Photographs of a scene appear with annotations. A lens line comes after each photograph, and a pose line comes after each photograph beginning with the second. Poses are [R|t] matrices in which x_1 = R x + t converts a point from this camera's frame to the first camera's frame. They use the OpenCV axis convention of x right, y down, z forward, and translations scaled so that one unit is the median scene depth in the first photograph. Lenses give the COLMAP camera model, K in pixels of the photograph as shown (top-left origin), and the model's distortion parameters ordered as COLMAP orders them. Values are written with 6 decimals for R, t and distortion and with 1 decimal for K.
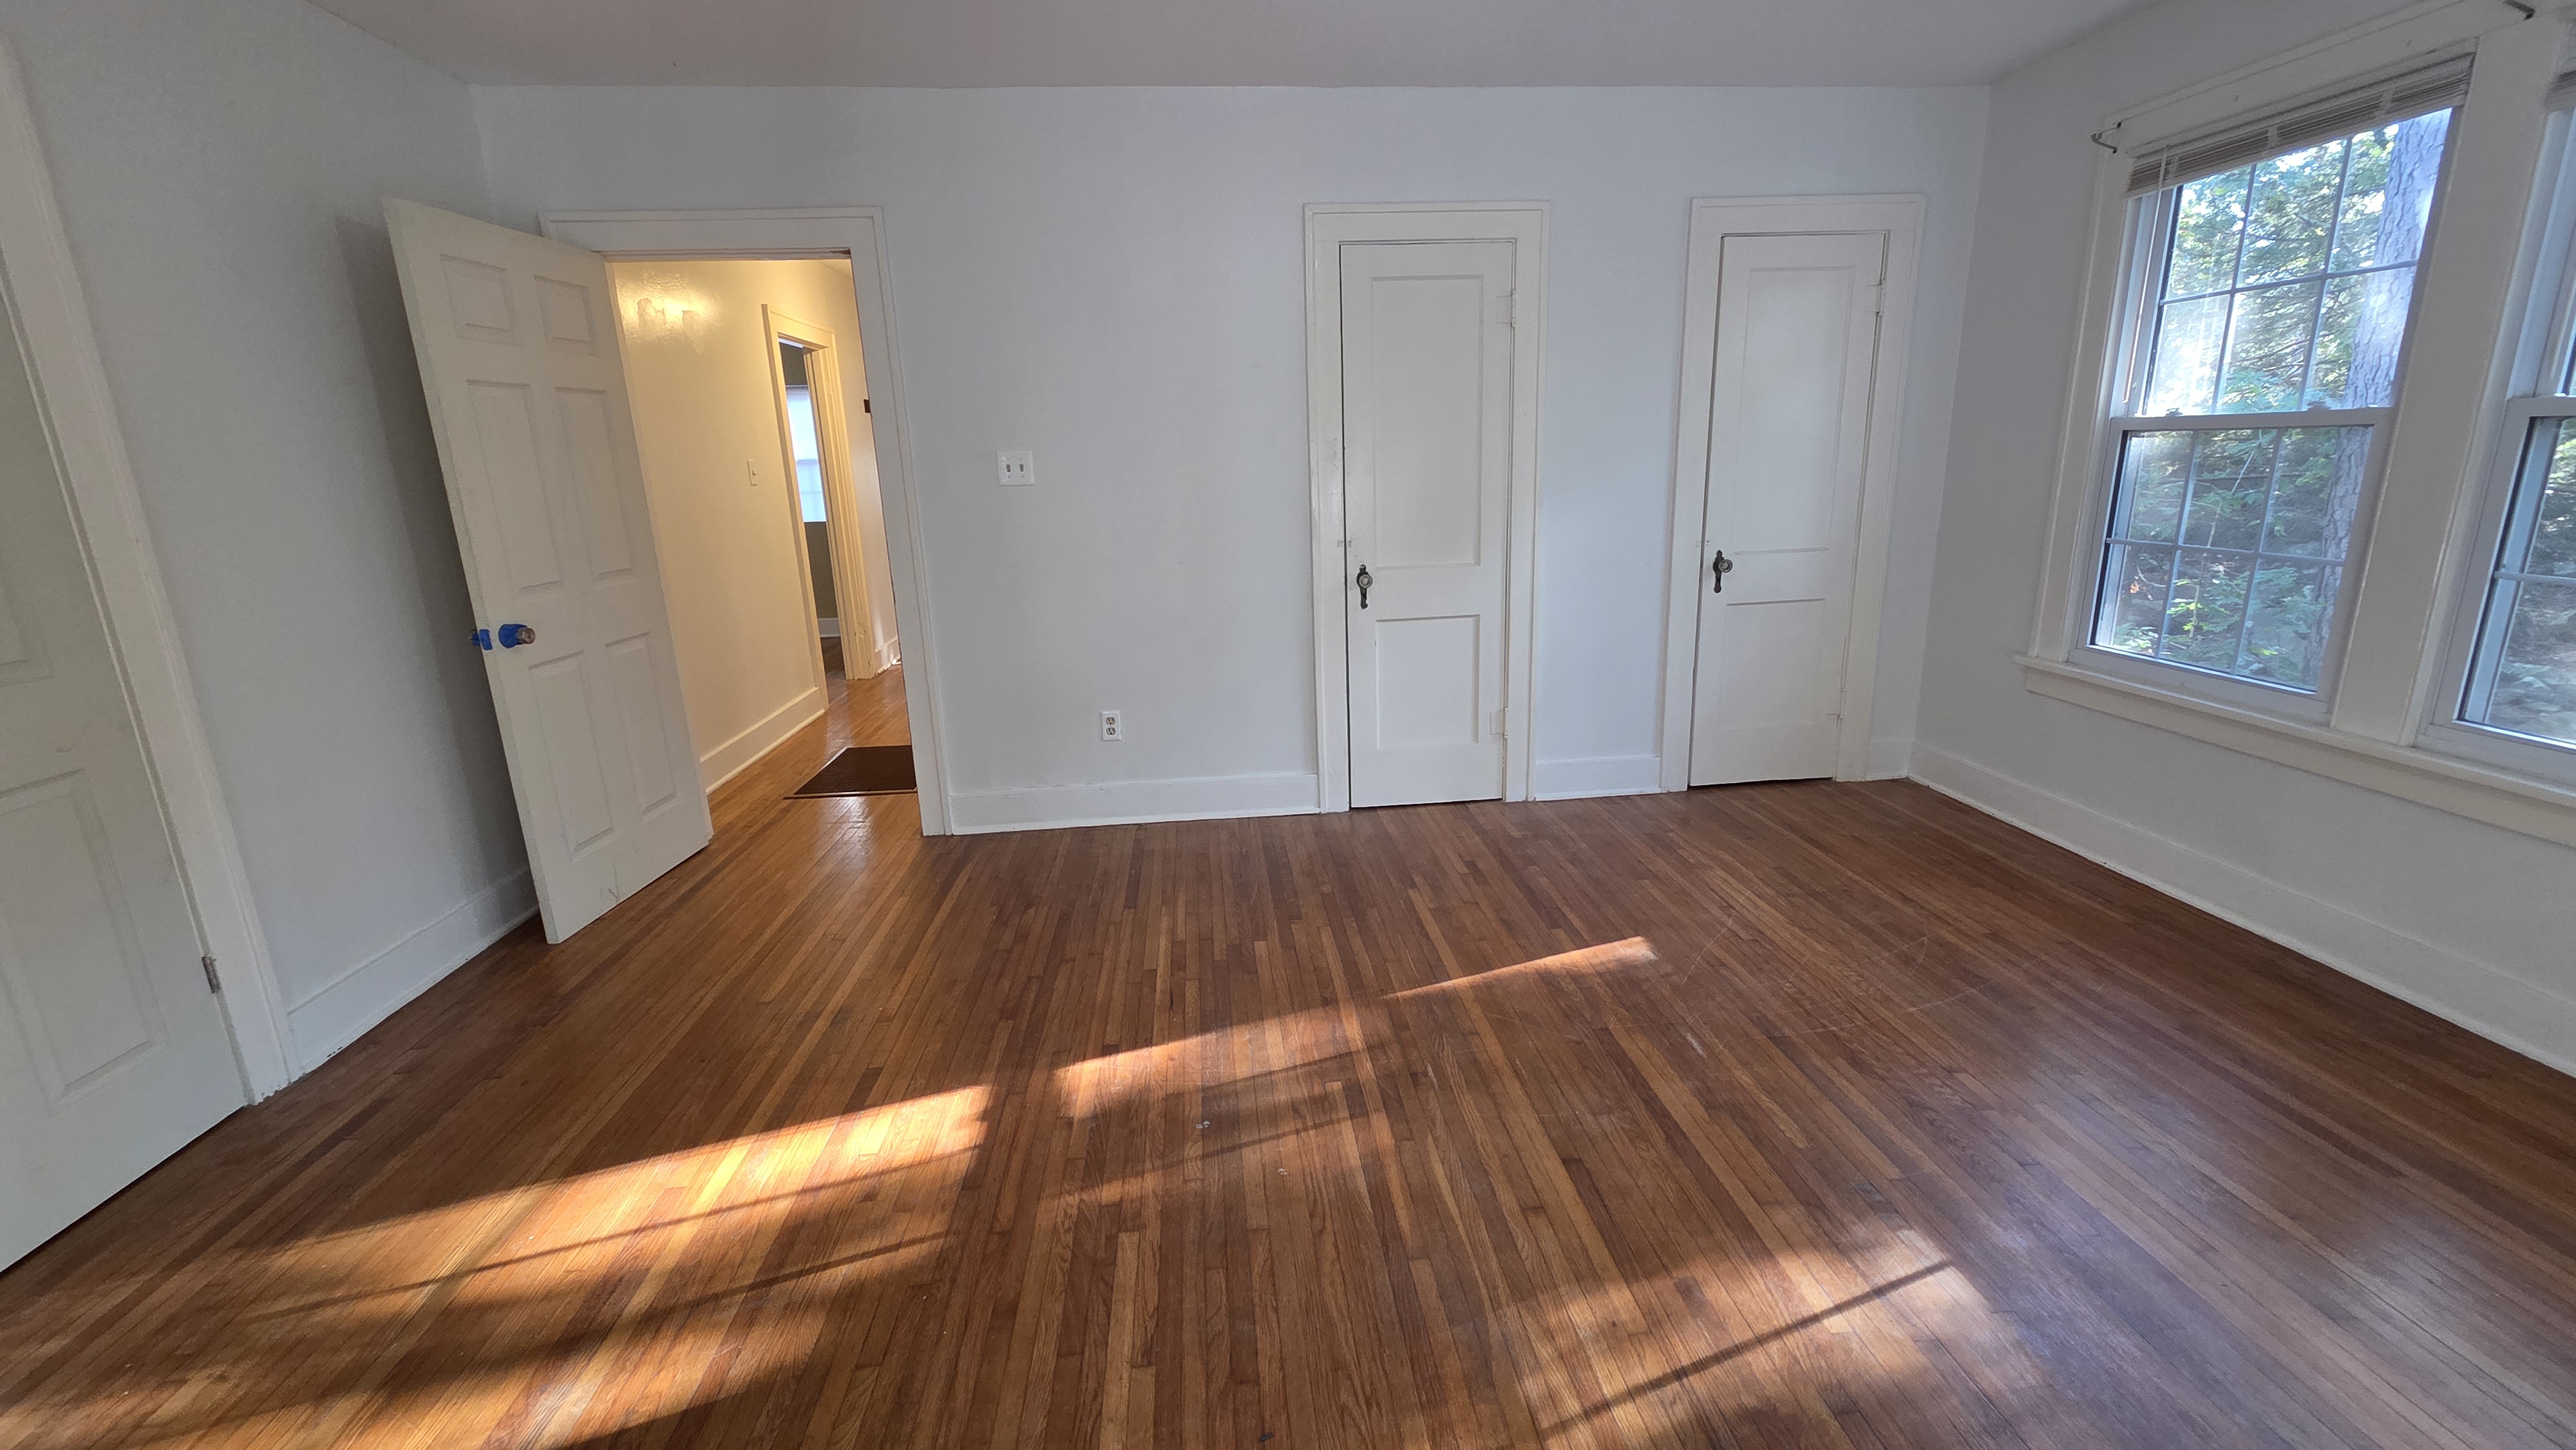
lens RADIAL K [[1049.9, 0, 1290.3], [0, 1049.9, 715.5], [0, 0, 1]] dist [0.001161, -0.000032]
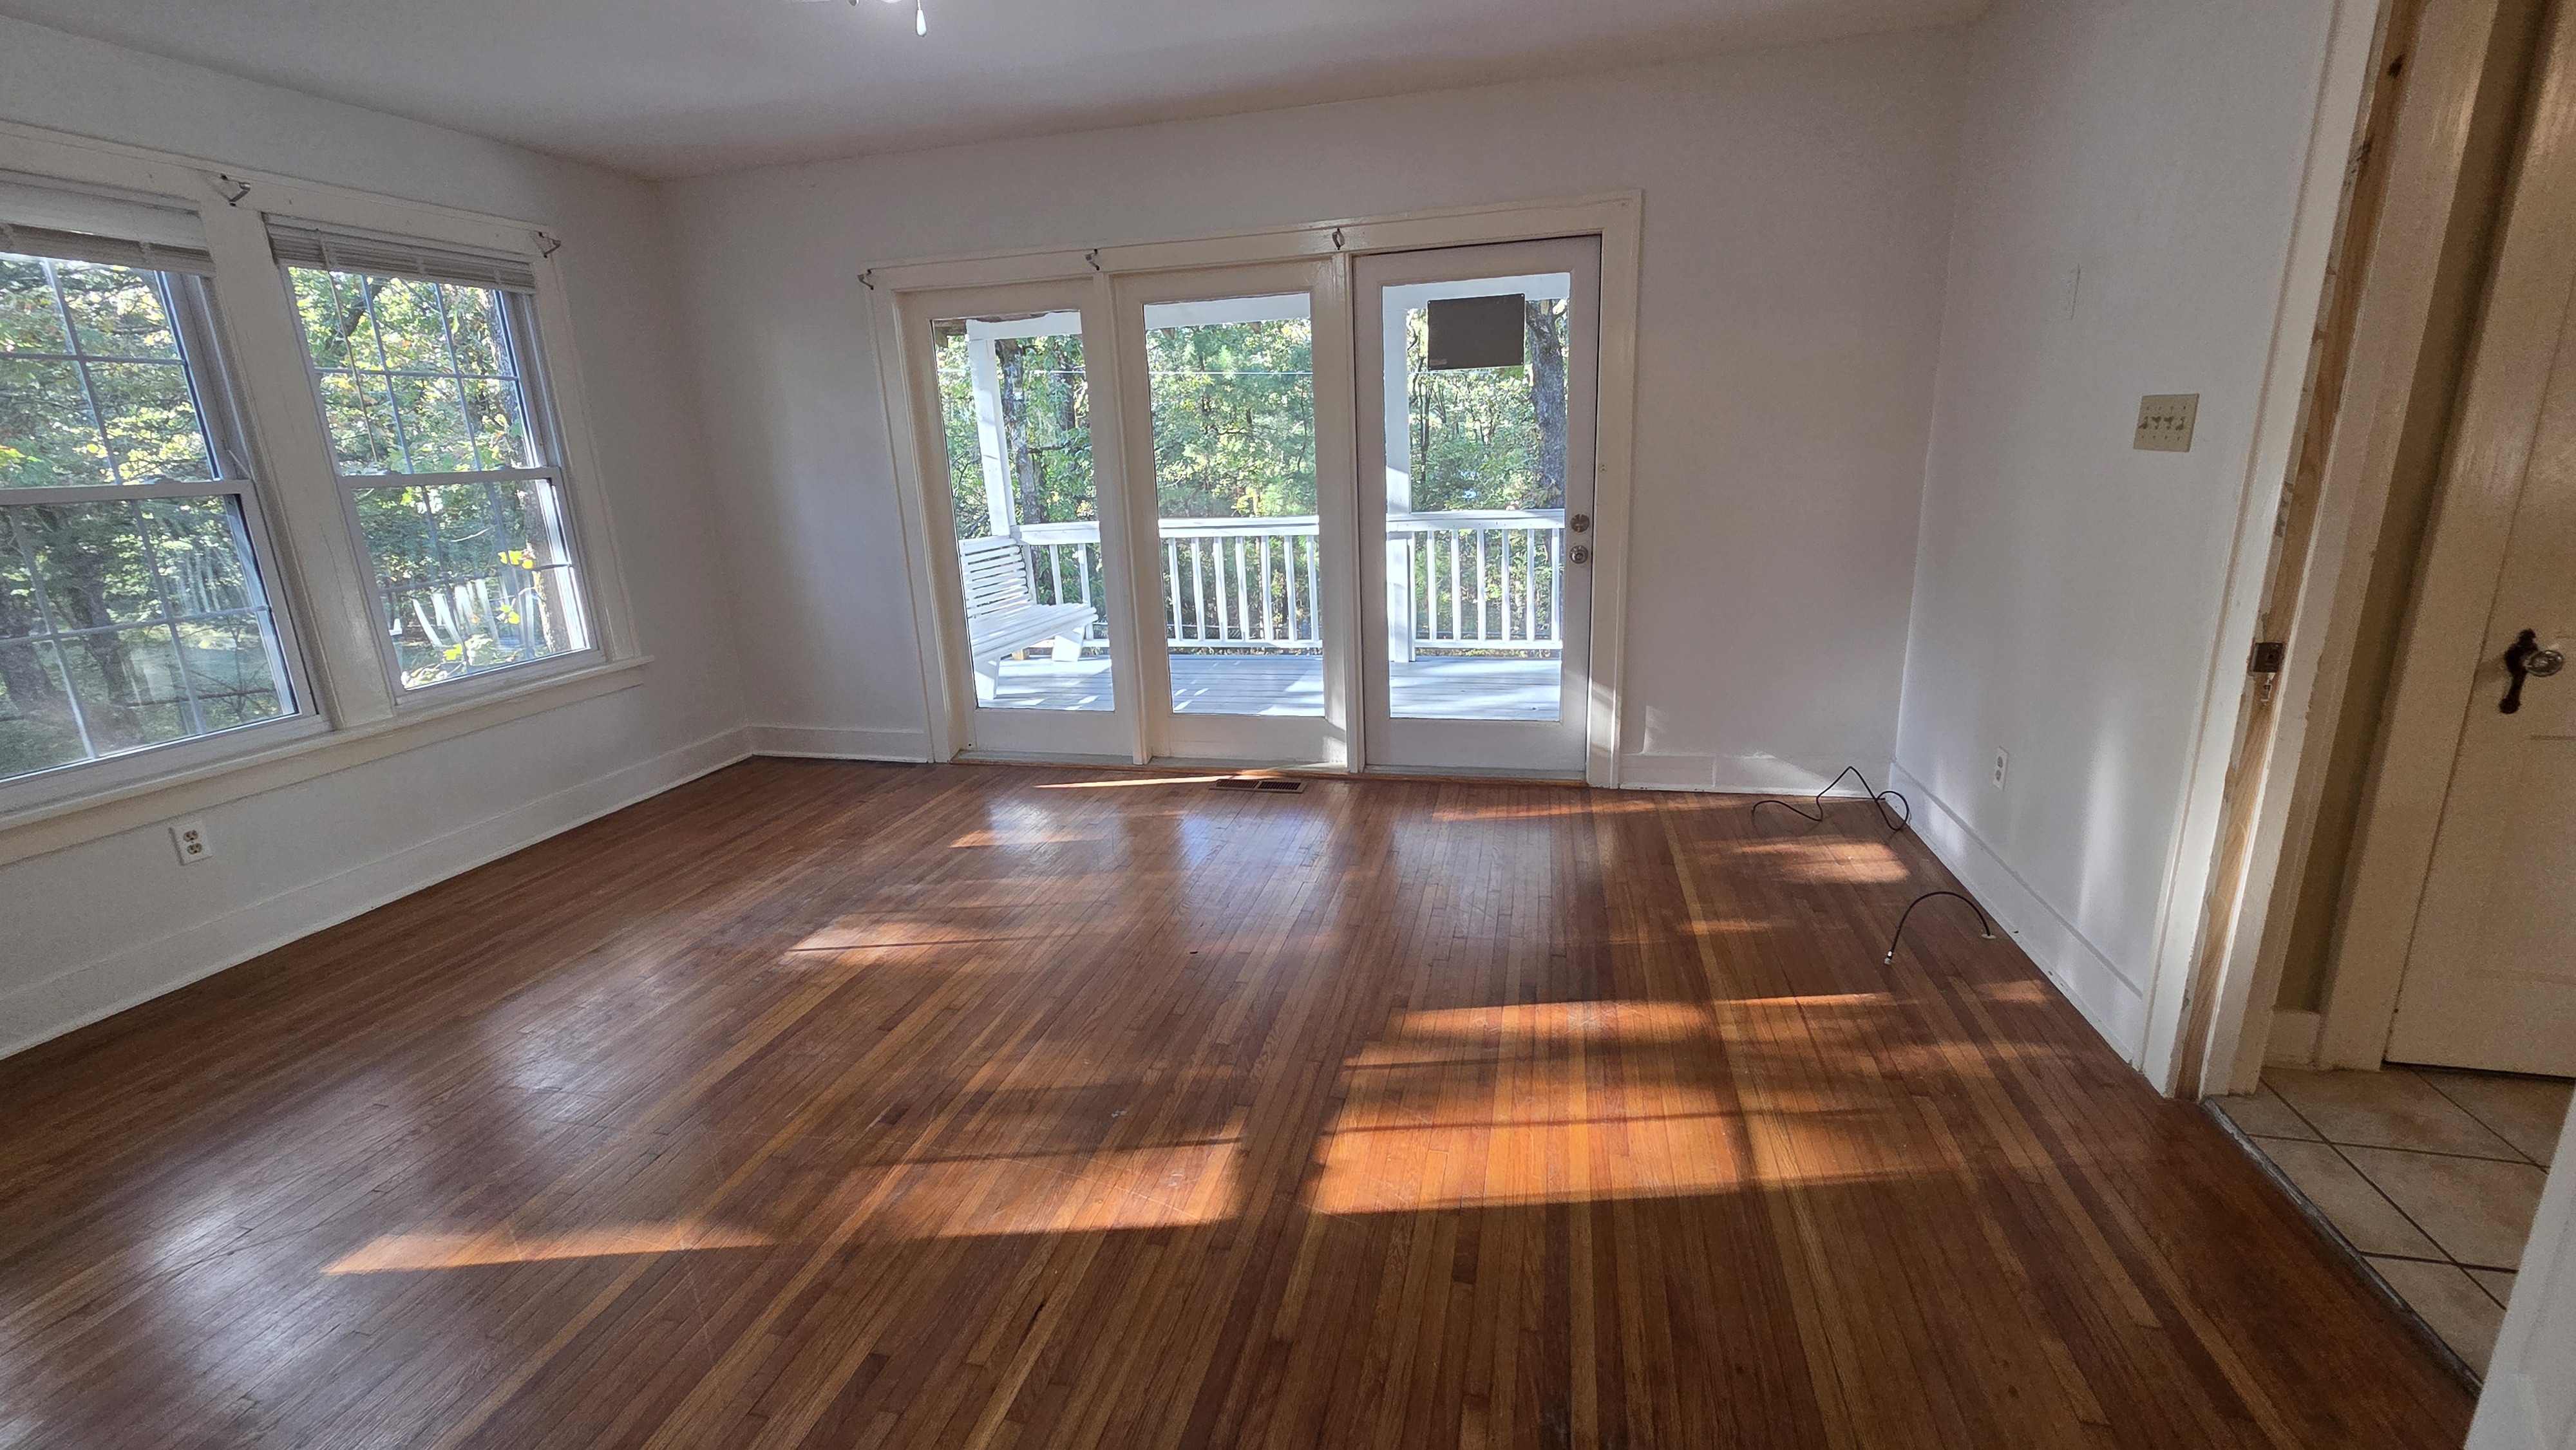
lens RADIAL K [[1049.9, 0, 1290.3], [0, 1049.9, 715.5], [0, 0, 1]] dist [0.001161, -0.000032]
pose [[-0.941743, -0.020667, 0.335697, -0.548783], [0.145262, 0.875223, 0.461393, -0.380491], [-0.303346, 0.483278, -0.821233, 1.526652]]
